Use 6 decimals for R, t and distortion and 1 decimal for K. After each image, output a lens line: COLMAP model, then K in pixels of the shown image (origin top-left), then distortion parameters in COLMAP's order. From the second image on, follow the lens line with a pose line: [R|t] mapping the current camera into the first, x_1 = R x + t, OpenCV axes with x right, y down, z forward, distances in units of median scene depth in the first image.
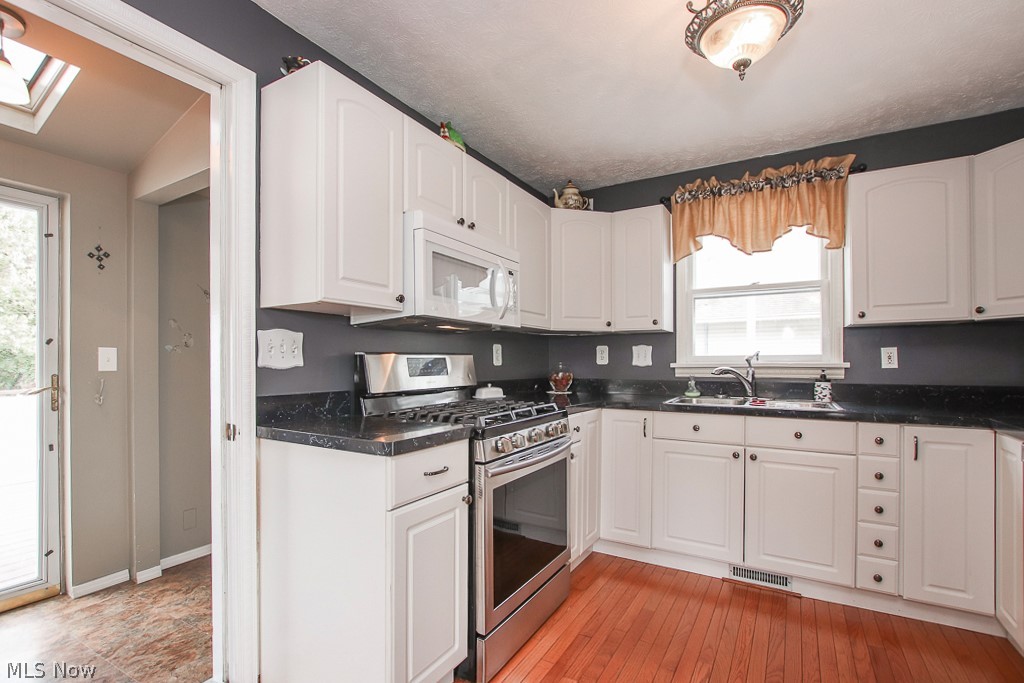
lens RADIAL K [[478.7, 0, 497.0], [0, 478.7, 363.2], [0, 0, 1]] dist [-0.017355, -0.000338]
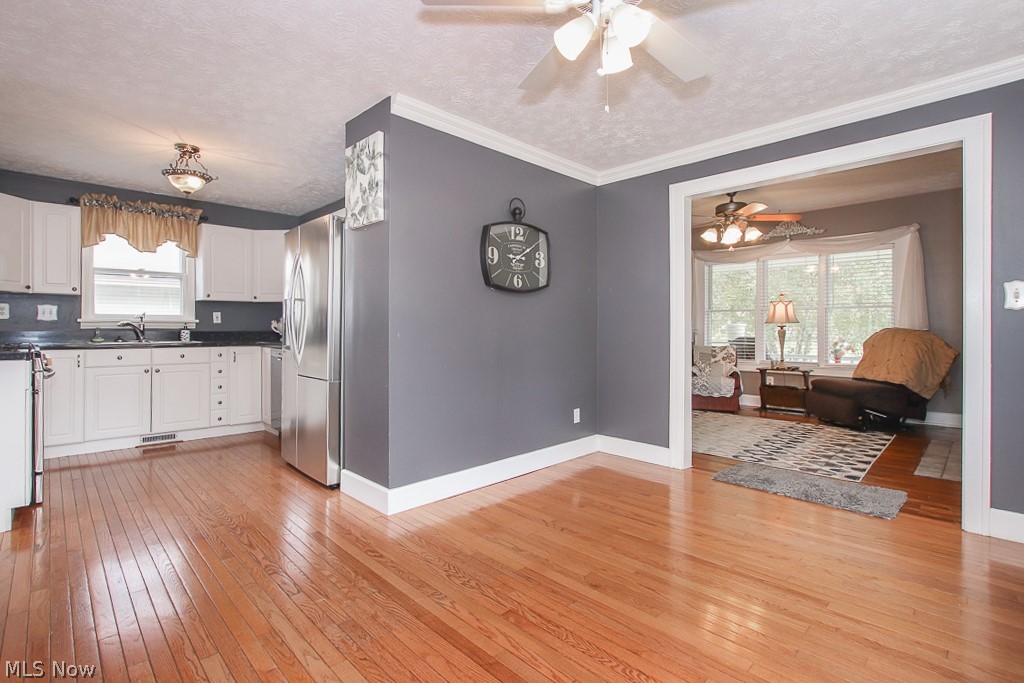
lens RADIAL K [[478.7, 0, 506.9], [0, 478.7, 330.8], [0, 0, 1]] dist [-0.017355, -0.000338]
pose [[0.240112, -0.000532, 0.970745, -0.791450], [0.000063, 1.000000, 0.000532, 0.041469], [-0.970745, -0.000067, 0.240112, -0.639525]]
